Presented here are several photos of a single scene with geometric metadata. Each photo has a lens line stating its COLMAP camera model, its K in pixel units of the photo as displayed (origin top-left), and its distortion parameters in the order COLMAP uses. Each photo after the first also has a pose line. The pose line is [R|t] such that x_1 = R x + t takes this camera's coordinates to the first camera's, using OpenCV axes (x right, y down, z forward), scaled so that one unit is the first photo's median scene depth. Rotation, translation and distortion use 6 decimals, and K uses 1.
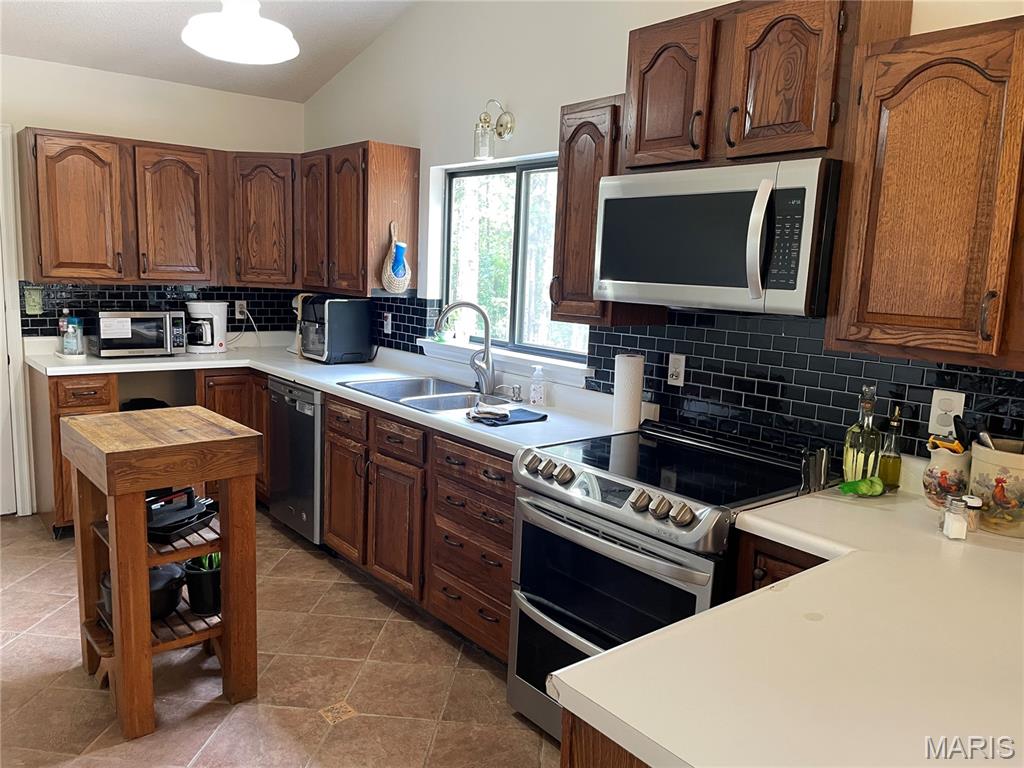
lens RADIAL K [[775.8, 0, 510.9], [0, 775.8, 390.4], [0, 0, 1]] dist [0.065174, -0.074606]
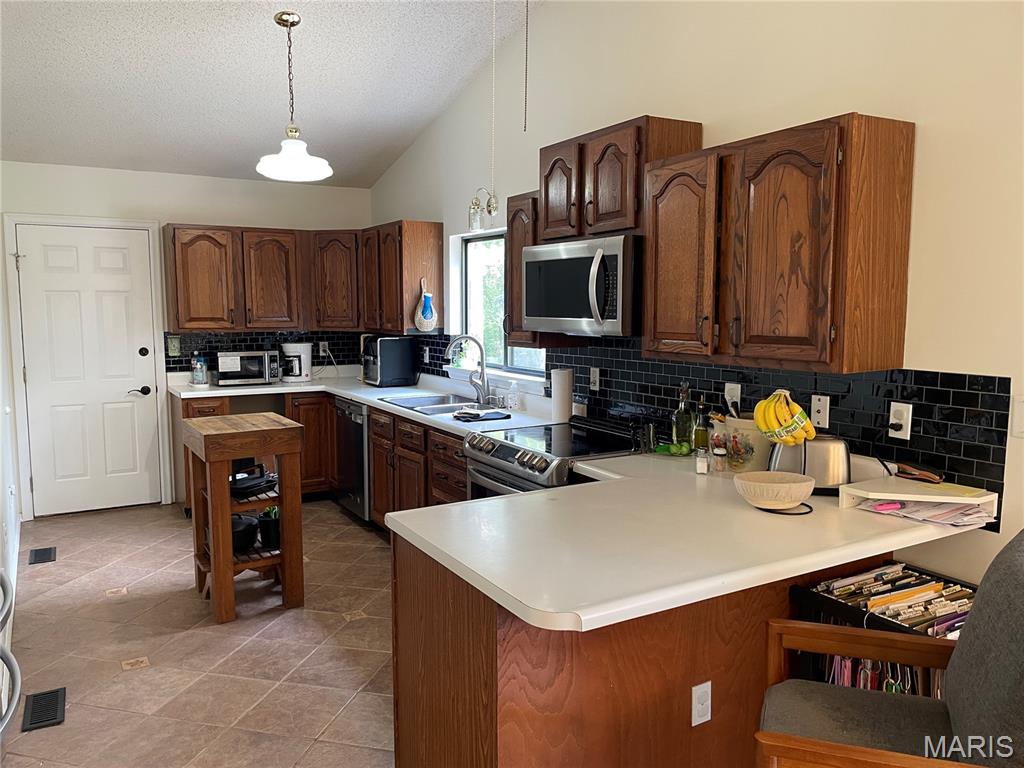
lens RADIAL K [[775.8, 0, 519.0], [0, 775.8, 389.4], [0, 0, 1]] dist [0.065174, -0.074606]
pose [[0.988640, -0.022407, -0.148622, 0.214639], [0.014777, 0.998525, -0.052248, 0.047303], [0.149574, 0.049458, 0.987513, -0.290504]]
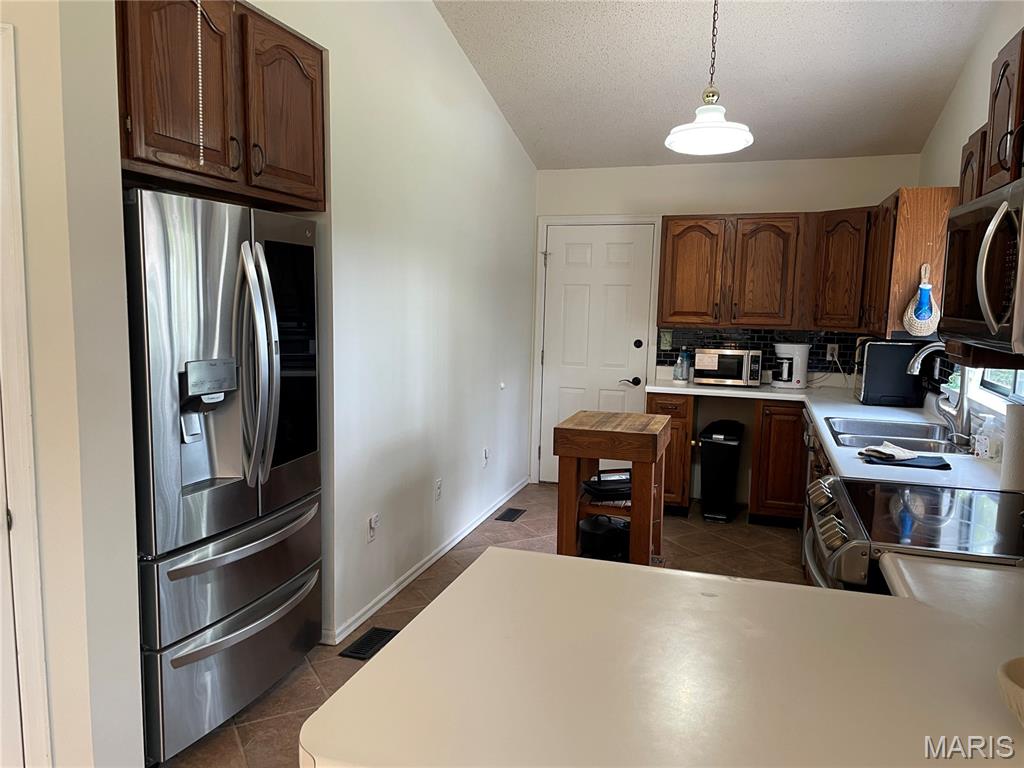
lens RADIAL K [[775.8, 0, 492.8], [0, 775.8, 394.3], [0, 0, 1]] dist [0.065174, -0.074606]
pose [[0.529647, 0.076485, -0.844763, 0.433168], [-0.130579, 0.991406, 0.007892, 0.010232], [0.838107, 0.106129, 0.535083, 0.032003]]
